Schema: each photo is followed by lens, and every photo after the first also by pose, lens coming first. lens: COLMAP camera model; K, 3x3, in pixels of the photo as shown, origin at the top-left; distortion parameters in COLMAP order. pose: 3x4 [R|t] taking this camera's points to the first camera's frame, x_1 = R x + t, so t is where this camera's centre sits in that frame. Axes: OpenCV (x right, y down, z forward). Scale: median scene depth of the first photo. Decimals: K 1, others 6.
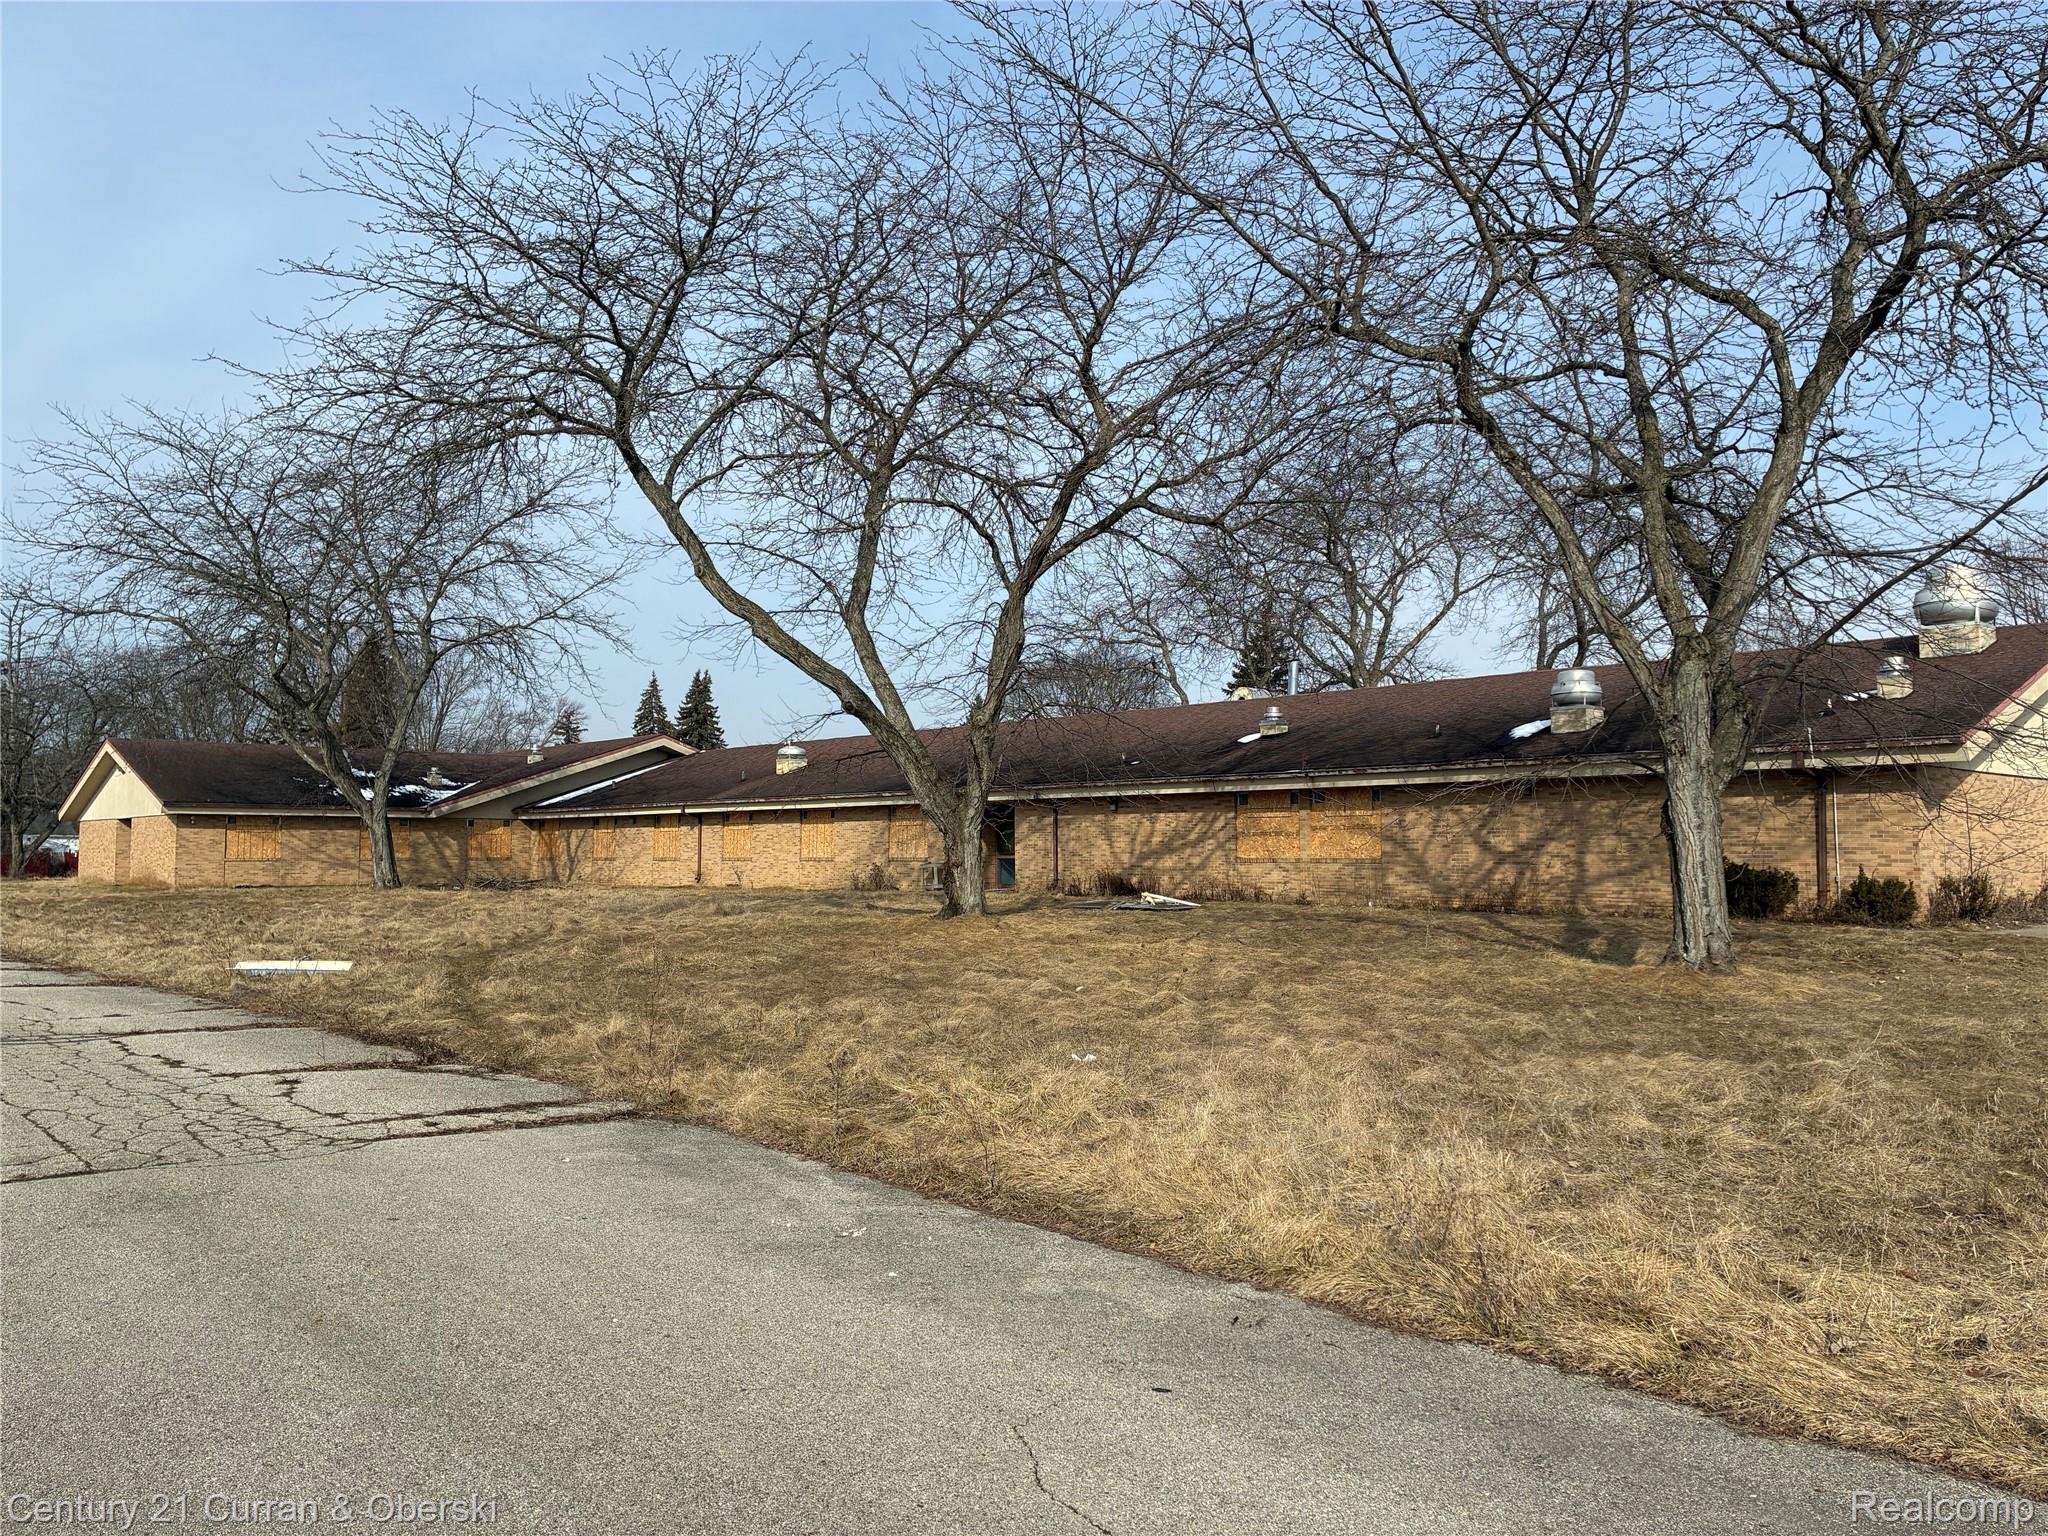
lens RADIAL K [[1543.5, 0, 1022.6], [0, 1543.5, 766.1], [0, 0, 1]] dist [0.054004, -0.062285]
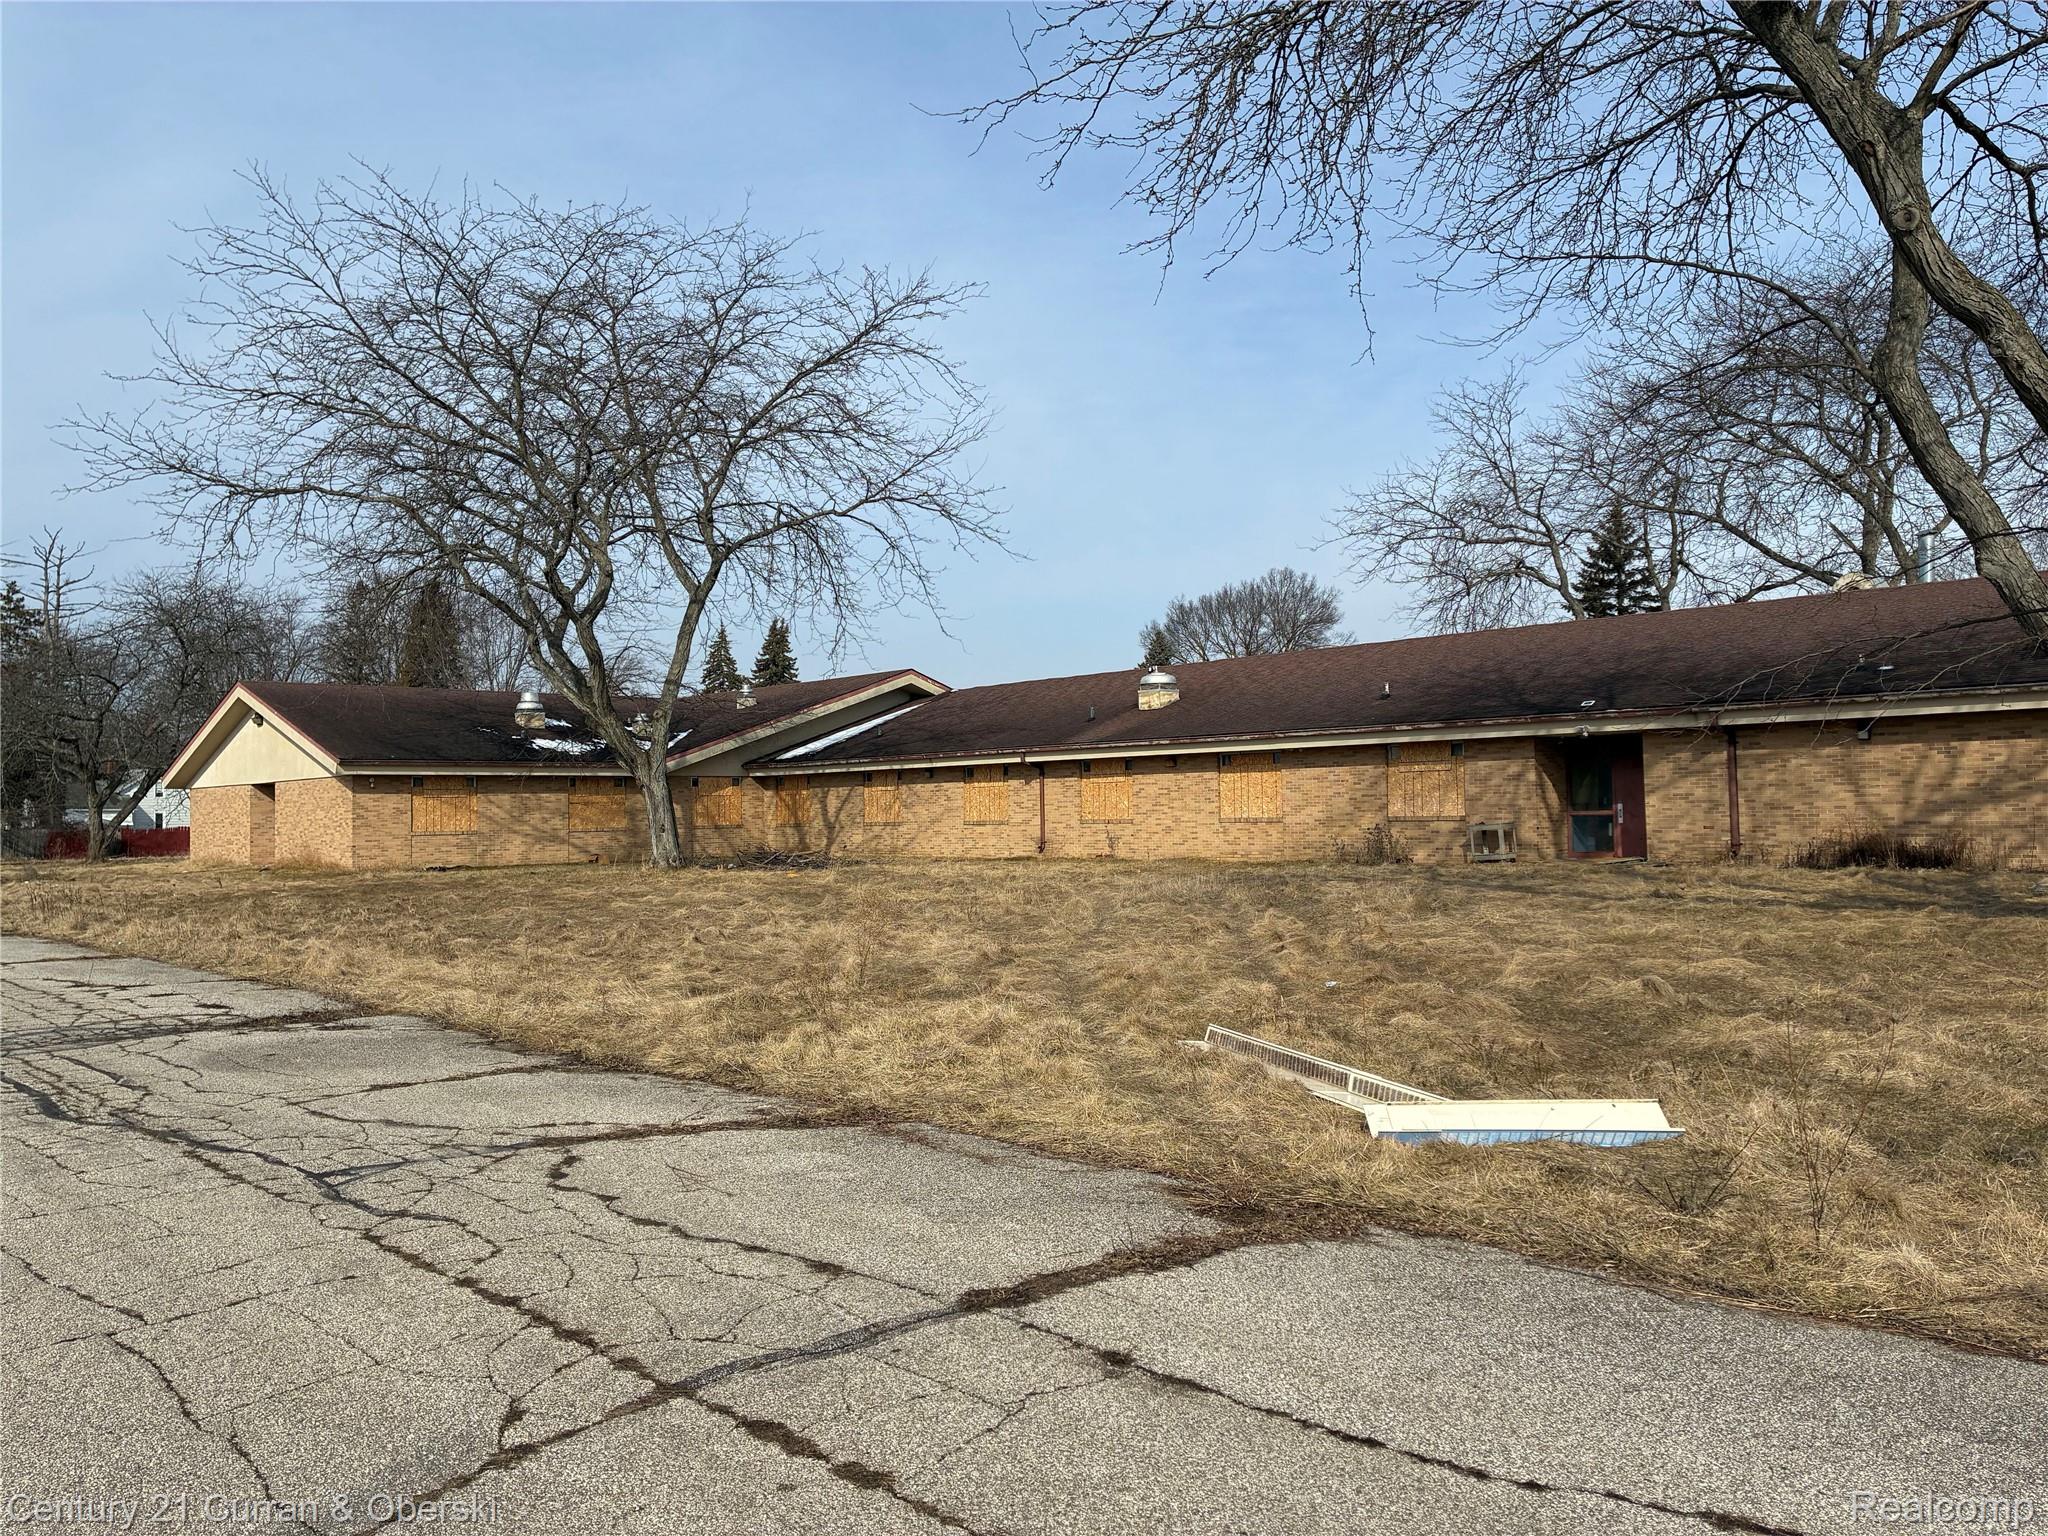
lens RADIAL K [[1543.5, 0, 1022.6], [0, 1543.5, 766.1], [0, 0, 1]] dist [0.054004, -0.062285]
pose [[0.999782, -0.017218, 0.011771, -0.222061], [0.016897, 0.999496, 0.026857, 0.011216], [-0.012227, -0.026652, 0.999570, 0.232809]]
